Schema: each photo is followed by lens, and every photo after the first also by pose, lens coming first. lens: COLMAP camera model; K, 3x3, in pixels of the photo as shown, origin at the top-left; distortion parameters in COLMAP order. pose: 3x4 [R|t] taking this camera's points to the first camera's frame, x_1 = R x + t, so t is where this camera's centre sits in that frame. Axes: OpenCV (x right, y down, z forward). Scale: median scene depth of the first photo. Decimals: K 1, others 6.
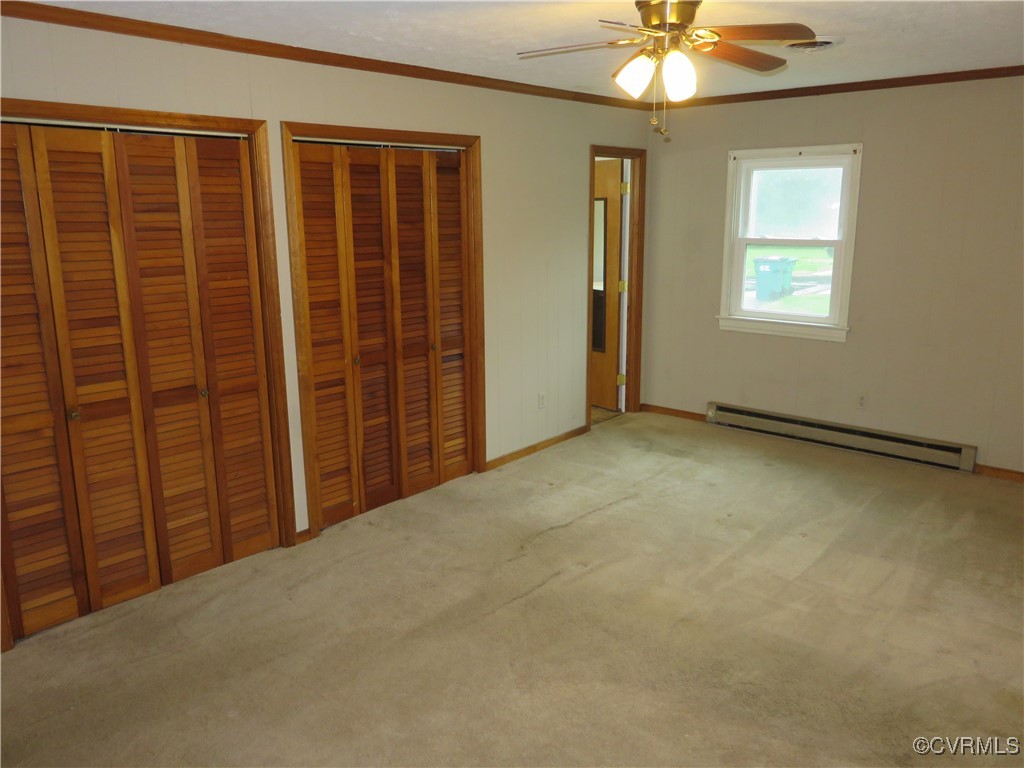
lens RADIAL K [[787.3, 0, 521.5], [0, 787.3, 381.6], [0, 0, 1]] dist [0.007976, 0.005830]
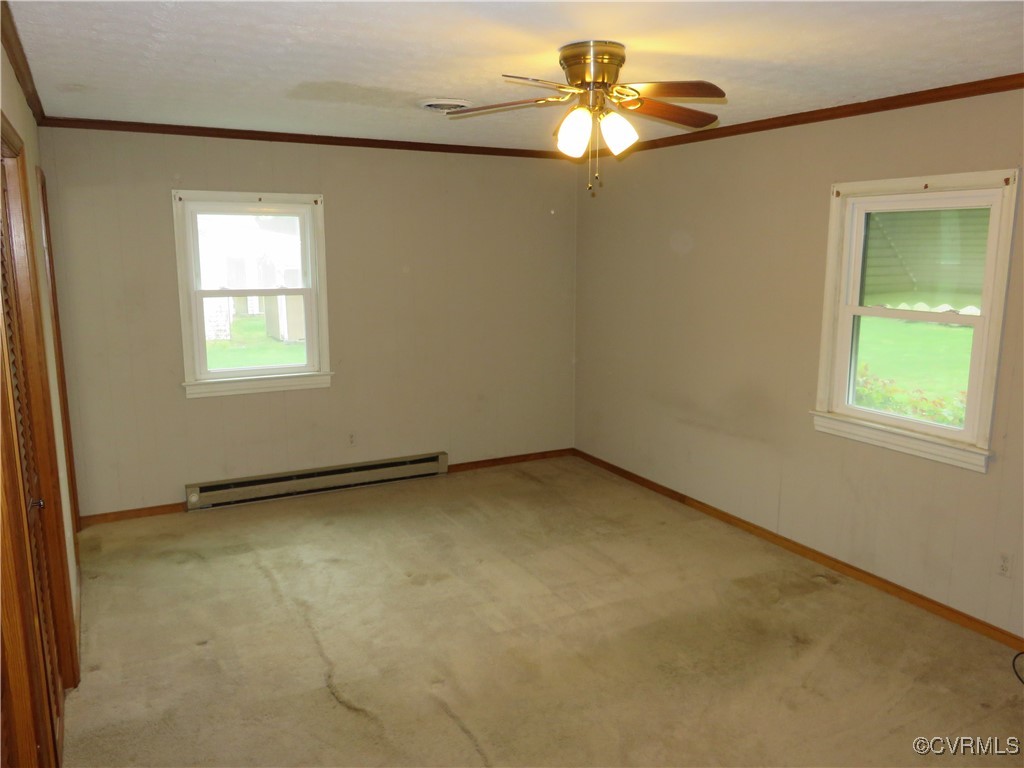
lens RADIAL K [[787.3, 0, 520.2], [0, 787.3, 384.9], [0, 0, 1]] dist [0.007976, 0.005830]
pose [[0.353049, -0.161253, 0.921604, -0.450768], [0.195106, 0.976068, 0.096042, -0.104061], [-0.915036, 0.145903, 0.376061, 0.398169]]
